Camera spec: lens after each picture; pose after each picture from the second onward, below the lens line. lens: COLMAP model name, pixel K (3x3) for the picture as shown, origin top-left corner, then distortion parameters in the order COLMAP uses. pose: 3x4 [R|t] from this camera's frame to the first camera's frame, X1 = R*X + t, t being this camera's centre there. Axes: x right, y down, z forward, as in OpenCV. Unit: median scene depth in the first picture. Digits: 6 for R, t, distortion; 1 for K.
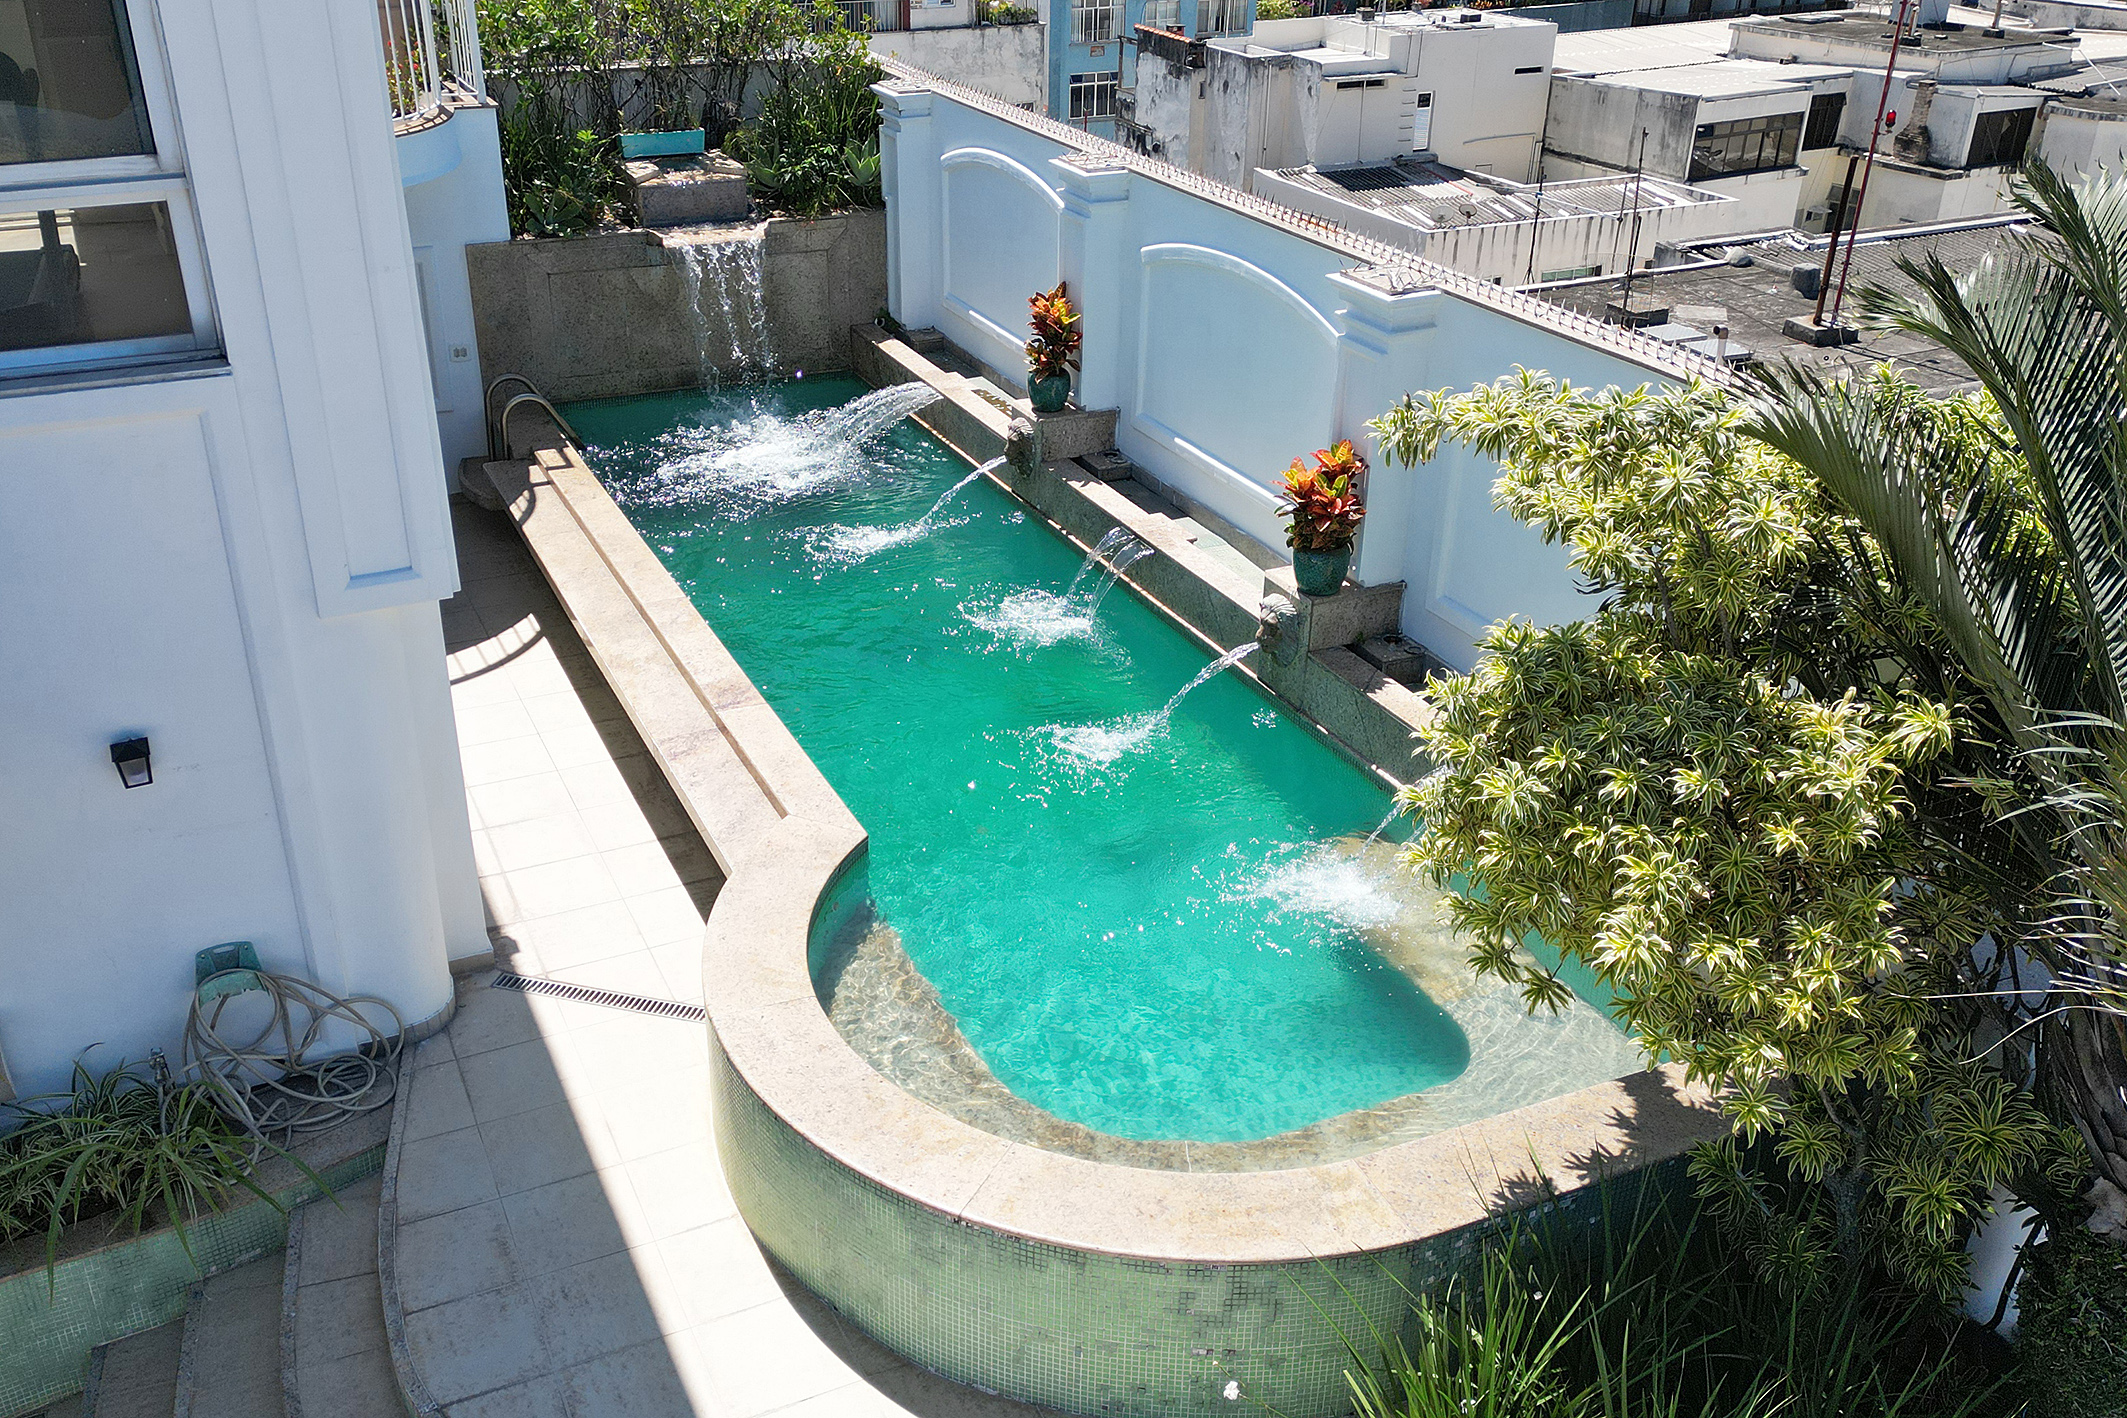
lens RADIAL K [[1900.4, 0, 985.2], [0, 1900.4, 712.1], [0, 0, 1]] dist [0.091212, -0.160741]
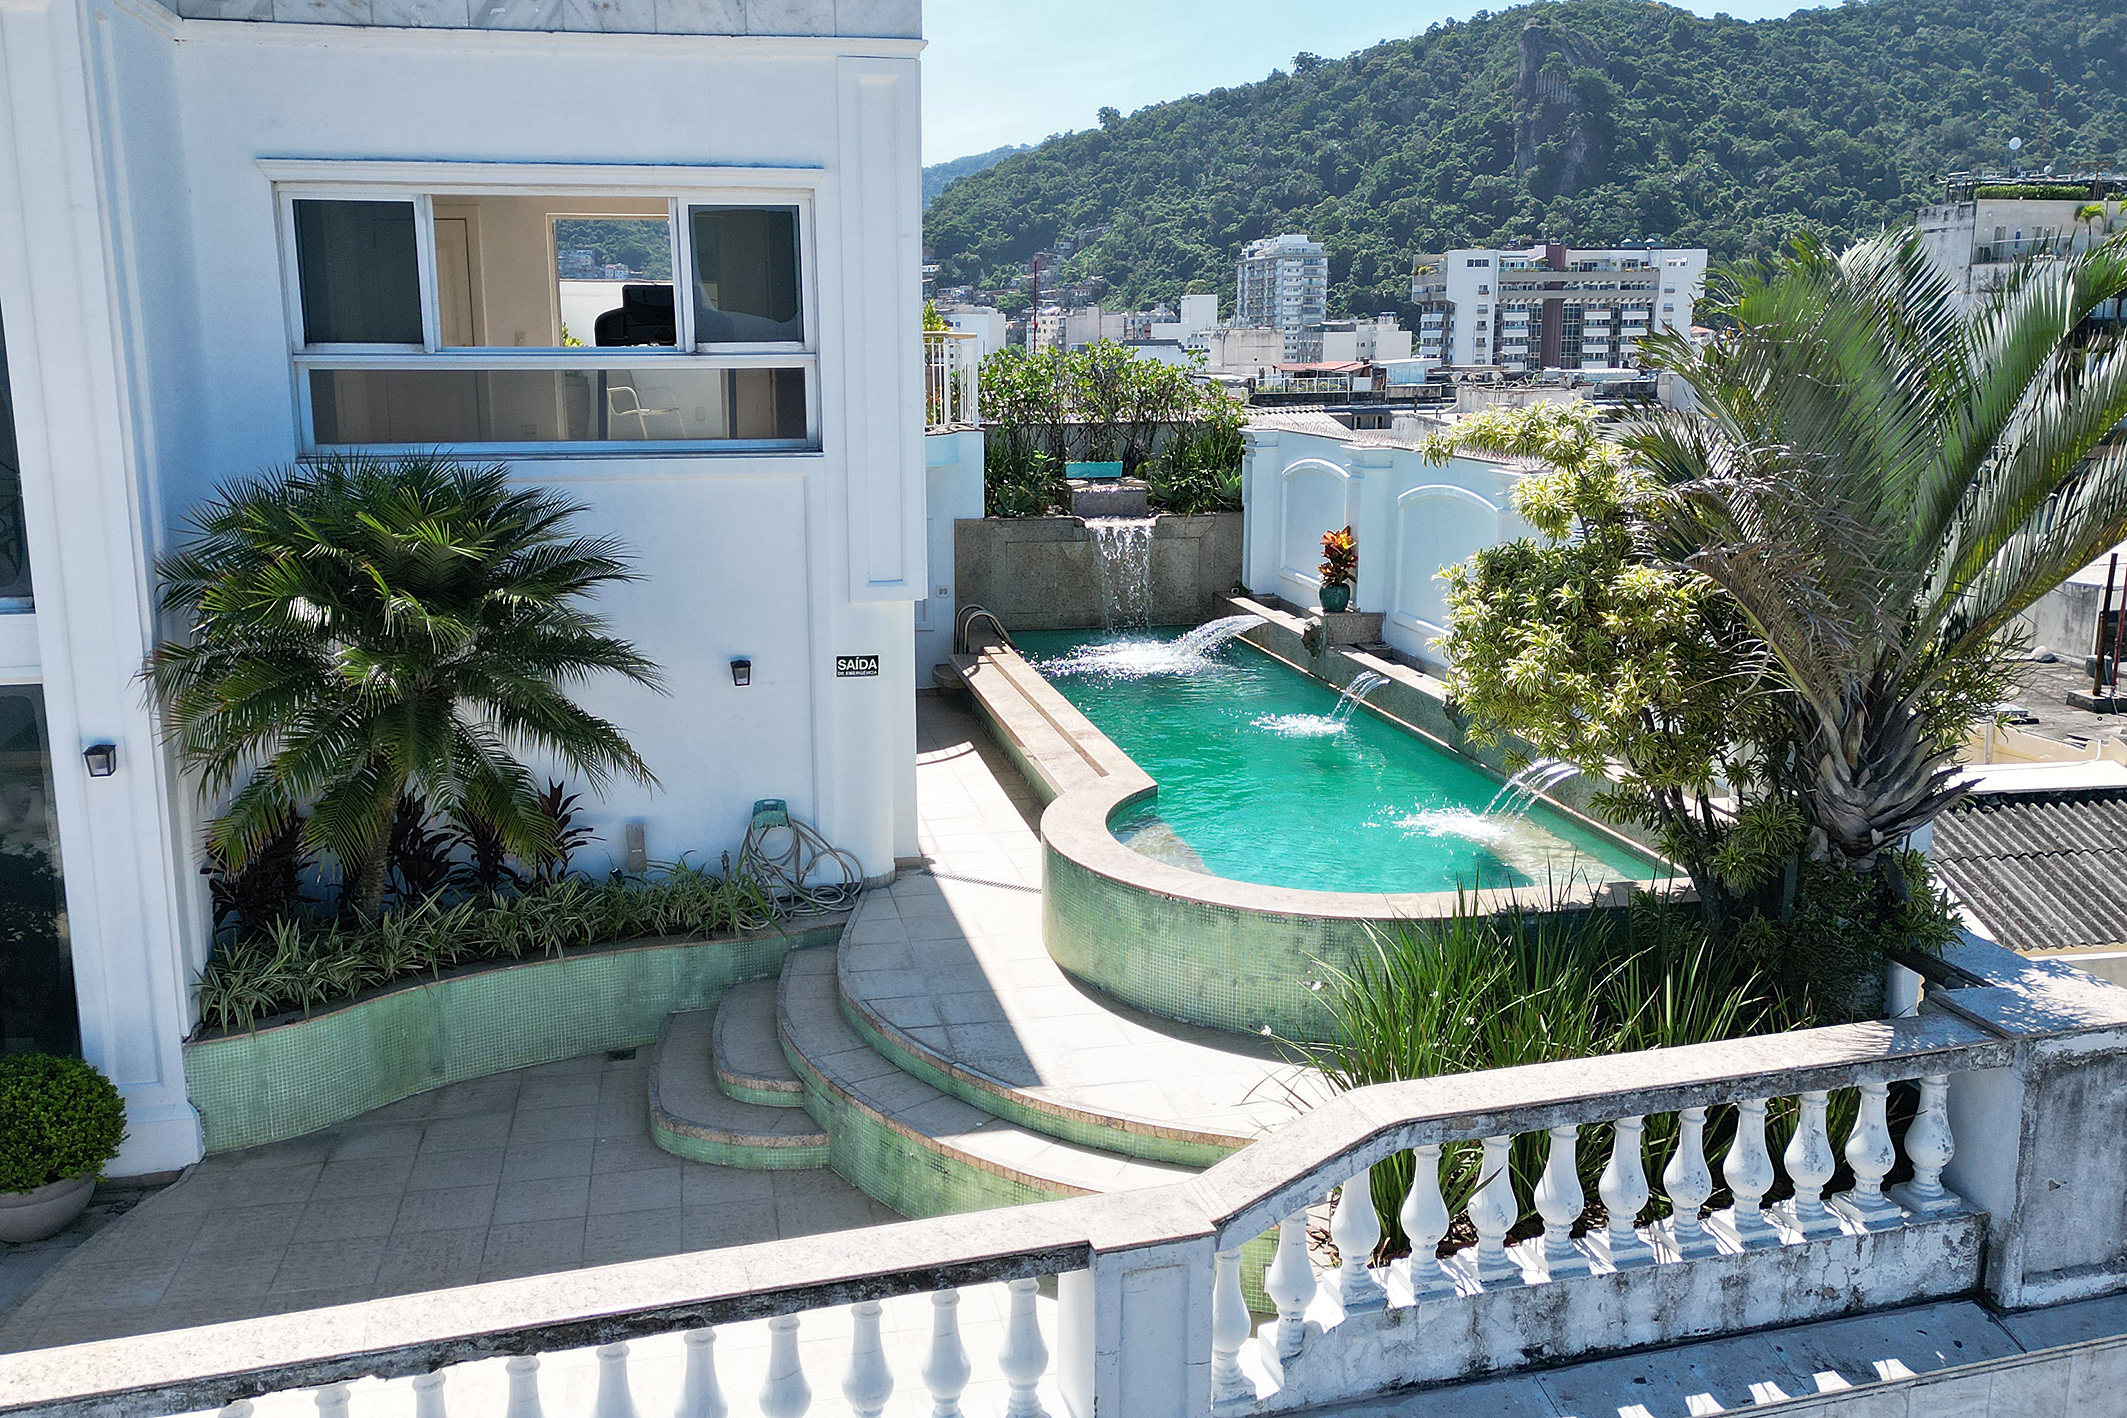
lens RADIAL K [[1900.4, 0, 985.2], [0, 1900.4, 712.1], [0, 0, 1]] dist [0.091212, -0.160741]
pose [[0.969308, 0.038673, -0.242790, 0.131549], [-0.104316, 0.958941, -0.263724, 0.322162], [0.222623, 0.280956, 0.933543, -0.374799]]
